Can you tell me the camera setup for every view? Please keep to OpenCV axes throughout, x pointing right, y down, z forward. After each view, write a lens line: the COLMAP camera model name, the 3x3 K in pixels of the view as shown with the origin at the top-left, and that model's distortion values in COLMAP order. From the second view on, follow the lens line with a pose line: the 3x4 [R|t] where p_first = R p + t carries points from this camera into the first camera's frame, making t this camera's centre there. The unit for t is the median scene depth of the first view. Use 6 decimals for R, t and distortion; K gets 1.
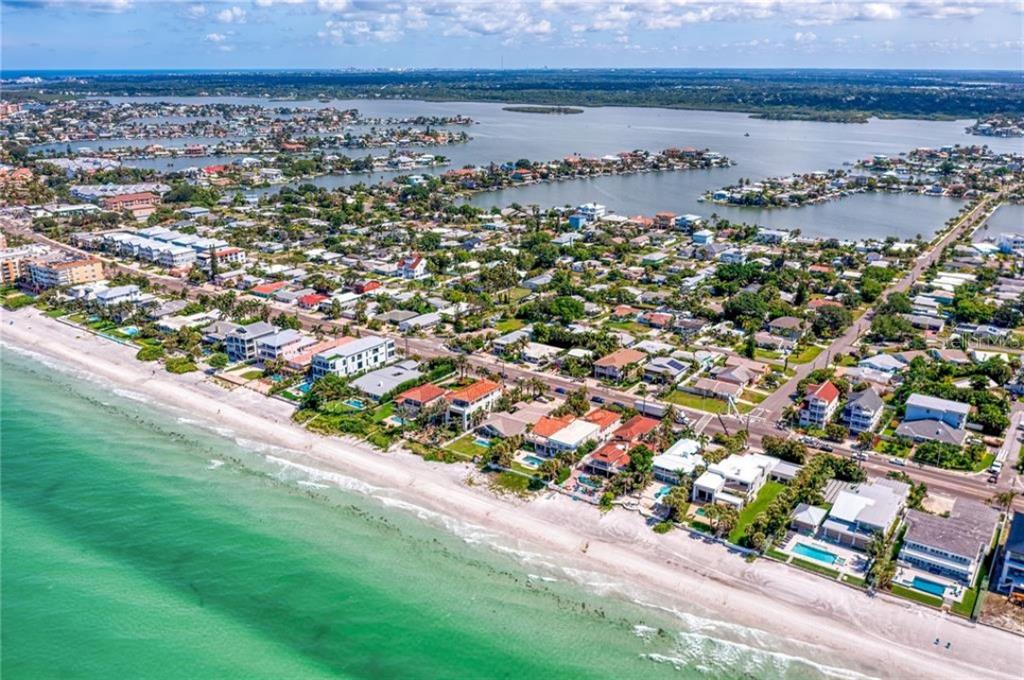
lens RADIAL K [[825.5, 0, 512.0], [0, 825.5, 340.0], [0, 0, 1]] dist [-0.006344, -0.003594]
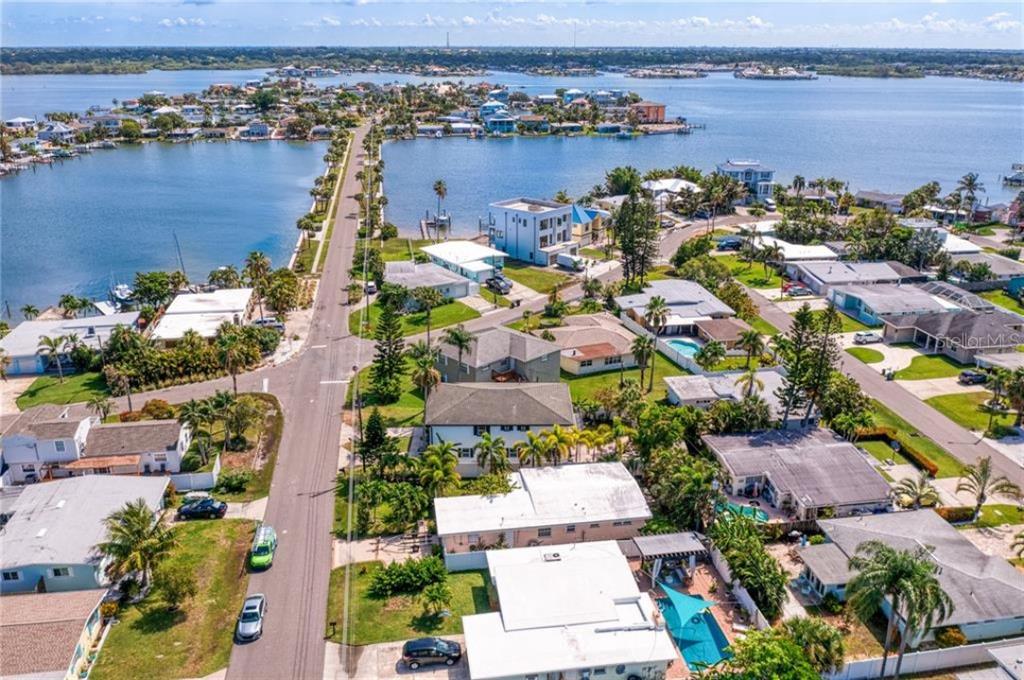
lens RADIAL K [[825.5, 0, 512.0], [0, 825.5, 340.0], [0, 0, 1]] dist [-0.006344, -0.003594]
pose [[0.713750, -0.235084, 0.659770, 0.614087], [0.221079, 0.969450, 0.106259, -0.178601], [-0.664594, 0.070019, 0.743917, 1.237654]]
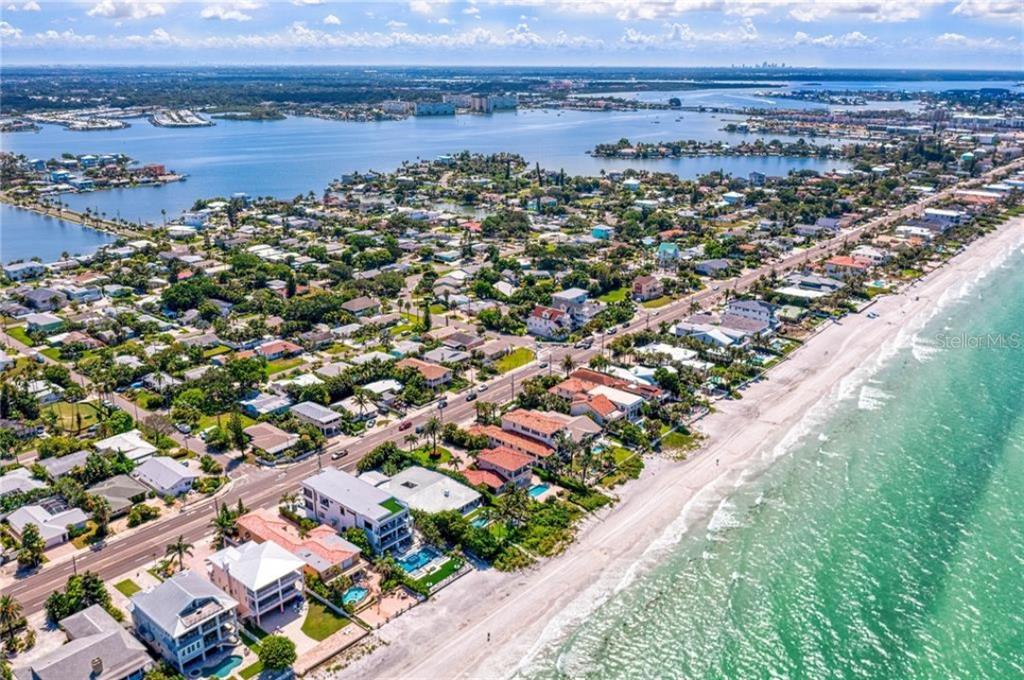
lens RADIAL K [[825.5, 0, 512.0], [0, 825.5, 340.0], [0, 0, 1]] dist [-0.006344, -0.003594]
pose [[0.090362, -0.321514, 0.942584, -0.736938], [0.314338, 0.907283, 0.279338, -0.237284], [-0.945001, 0.271049, 0.183048, 0.700555]]
